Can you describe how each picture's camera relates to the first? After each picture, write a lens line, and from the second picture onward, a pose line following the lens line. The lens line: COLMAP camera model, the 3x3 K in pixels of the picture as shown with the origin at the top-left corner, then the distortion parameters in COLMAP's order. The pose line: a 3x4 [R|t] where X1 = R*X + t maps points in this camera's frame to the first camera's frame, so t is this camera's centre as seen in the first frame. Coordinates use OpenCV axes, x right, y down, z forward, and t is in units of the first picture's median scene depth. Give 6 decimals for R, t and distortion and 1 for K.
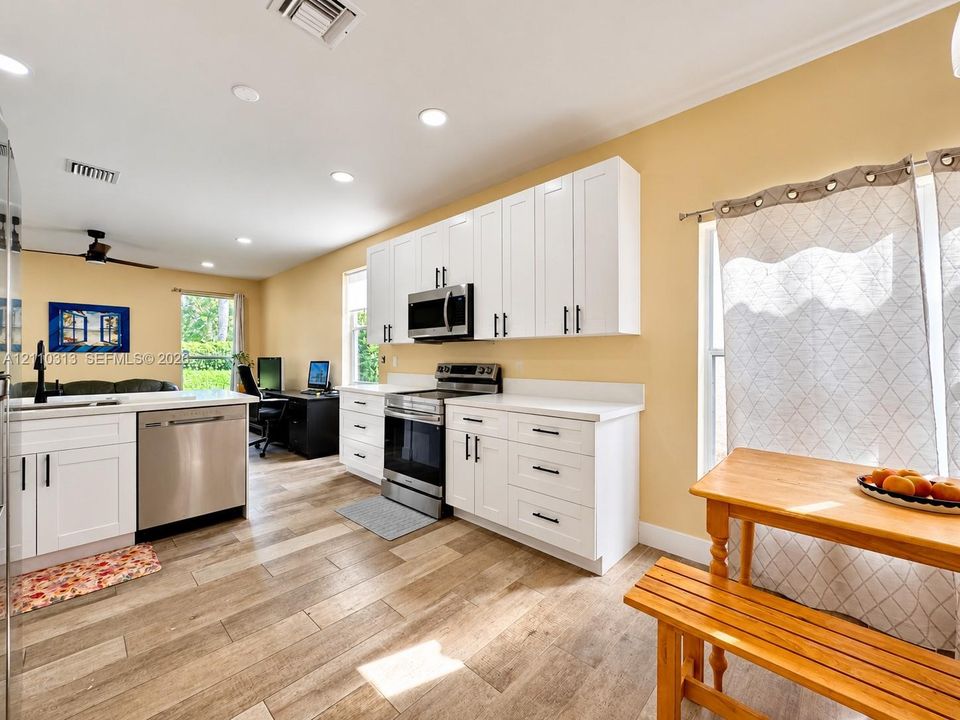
lens RADIAL K [[390.3, 0, 474.7], [0, 390.3, 357.9], [0, 0, 1]] dist [-0.001059, -0.008943]
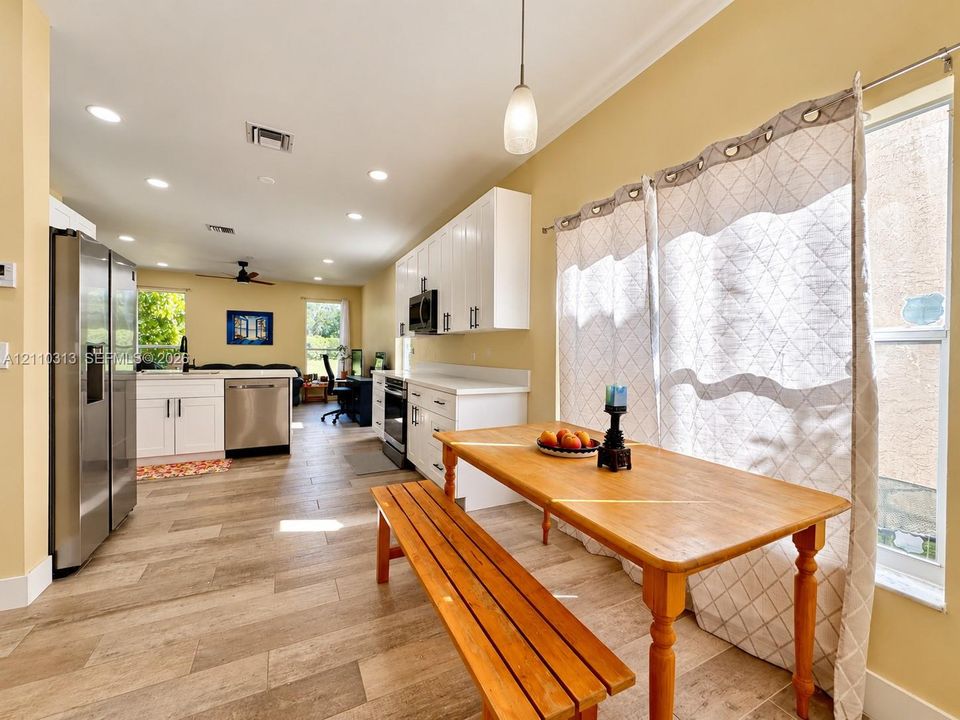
lens RADIAL K [[395.7, 0, 480.0], [0, 395.7, 360.0], [0, 0, 1]] dist [-0.034553, -0.009593]
pose [[0.944514, 0.015771, -0.328093, 0.364783], [-0.010342, 0.999779, 0.018285, 0.009096], [0.328309, -0.013877, 0.944468, -0.109734]]
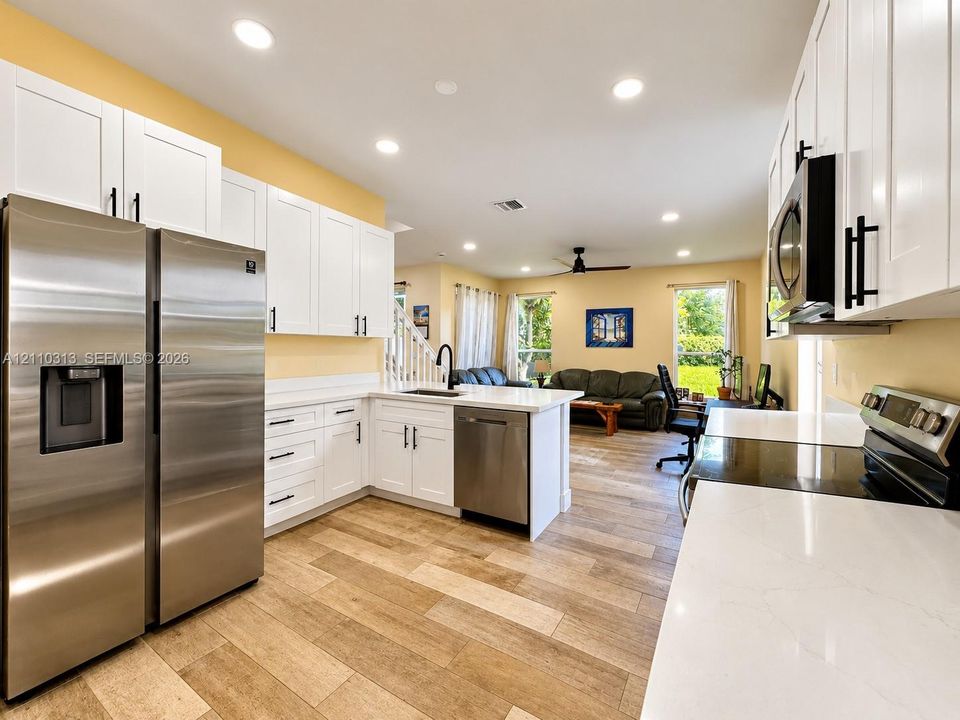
lens RADIAL K [[395.7, 0, 480.0], [0, 395.7, 360.0], [0, 0, 1]] dist [-0.034553, -0.009593]
pose [[0.228576, 0.036686, -0.972835, 0.156087], [-0.006984, 0.999326, 0.036044, -0.021851], [0.973501, -0.001445, 0.228678, 0.417314]]
